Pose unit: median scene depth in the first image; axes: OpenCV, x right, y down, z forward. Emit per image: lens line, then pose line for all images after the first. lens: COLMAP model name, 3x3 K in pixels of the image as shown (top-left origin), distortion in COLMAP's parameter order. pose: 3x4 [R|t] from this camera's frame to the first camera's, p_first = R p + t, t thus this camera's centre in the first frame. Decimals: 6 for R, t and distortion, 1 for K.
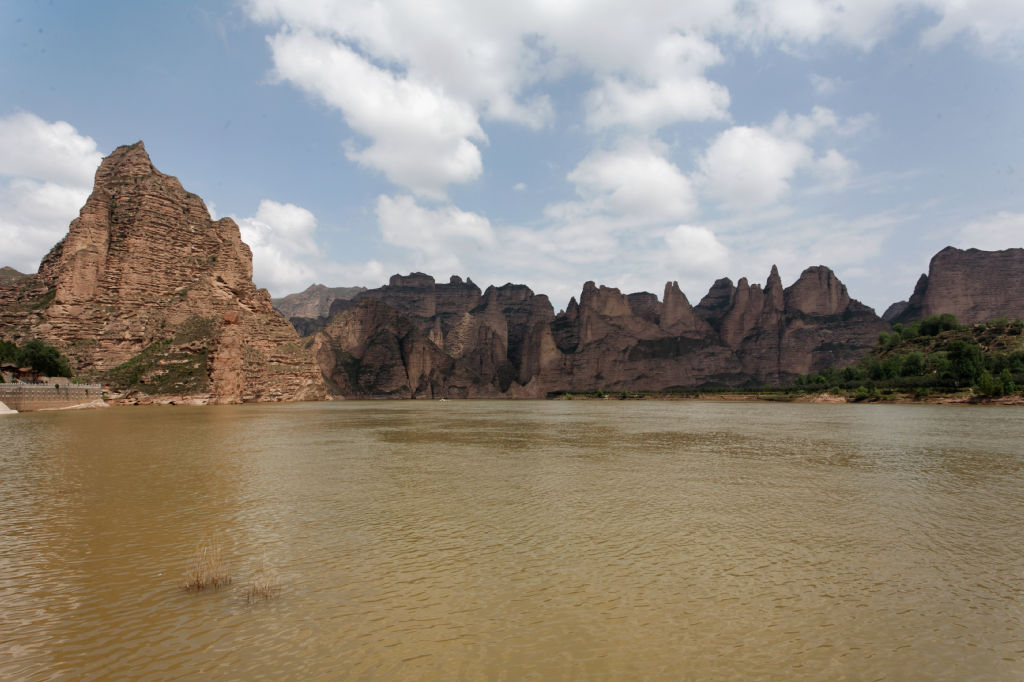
lens RADIAL K [[523.7, 0, 515.5], [0, 523.7, 341.4], [0, 0, 1]] dist [0.004539, 0.001449]
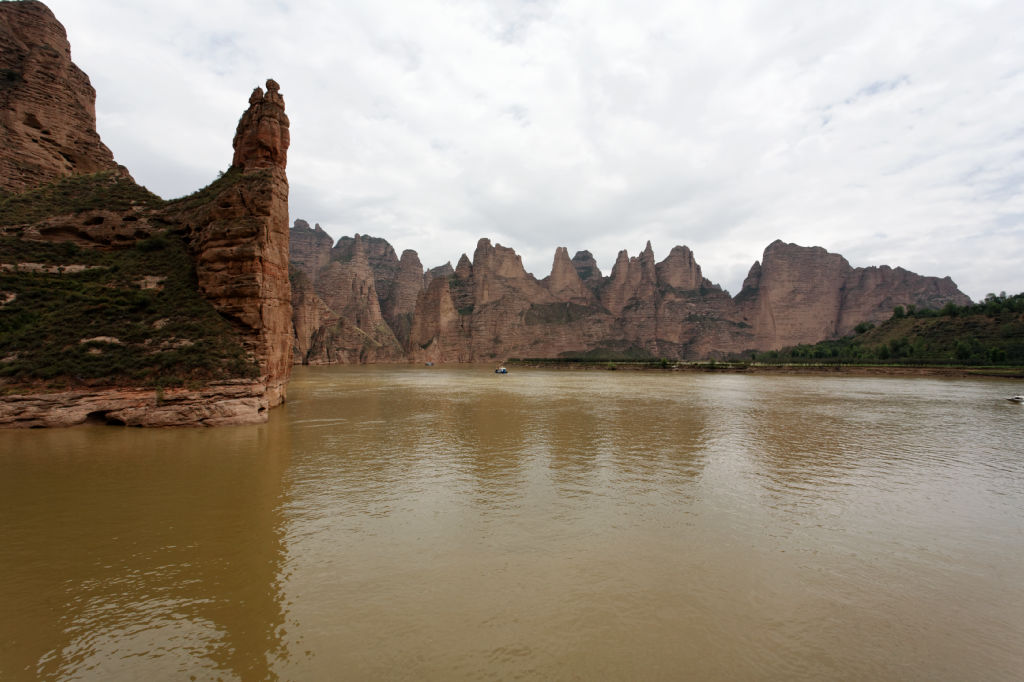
lens RADIAL K [[482.5, 0, 518.1], [0, 482.5, 335.5], [0, 0, 1]] dist [-0.001457, 0.003116]
pose [[0.919247, 0.025867, 0.392830, -0.145353], [-0.048619, 0.997660, 0.048078, 0.014672], [-0.390667, -0.063295, 0.918354, 0.184474]]
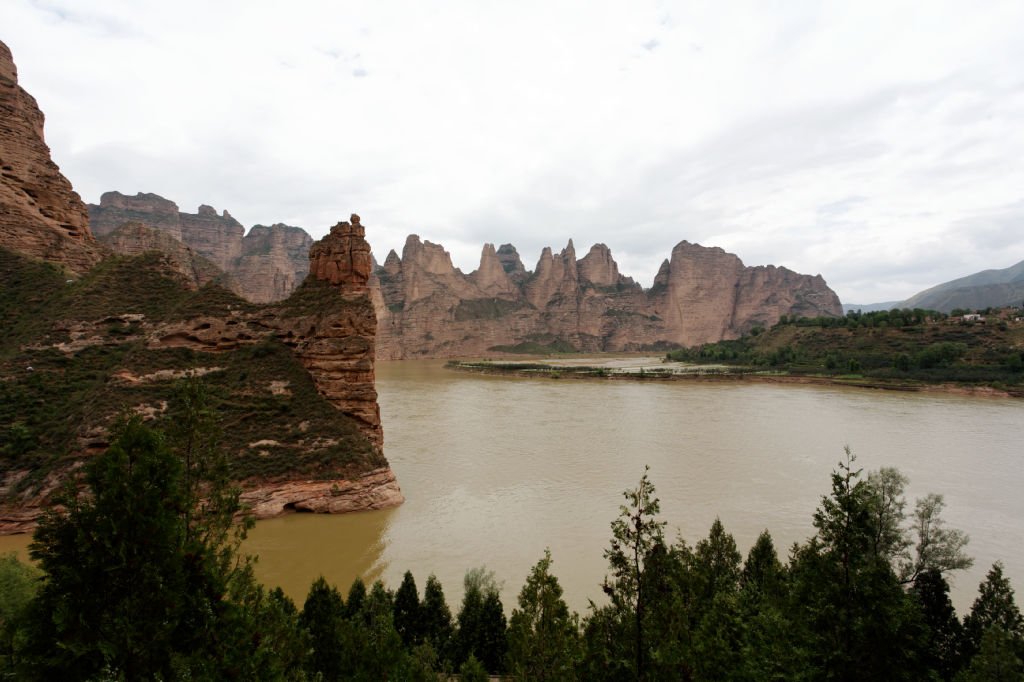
lens RADIAL K [[482.5, 0, 515.3], [0, 482.5, 336.0], [0, 0, 1]] dist [-0.001457, 0.003116]
pose [[0.841147, 0.001404, 0.540804, -0.181672], [-0.049308, 0.996031, 0.074107, -0.007323], [-0.538553, -0.089001, 0.837878, 0.170944]]
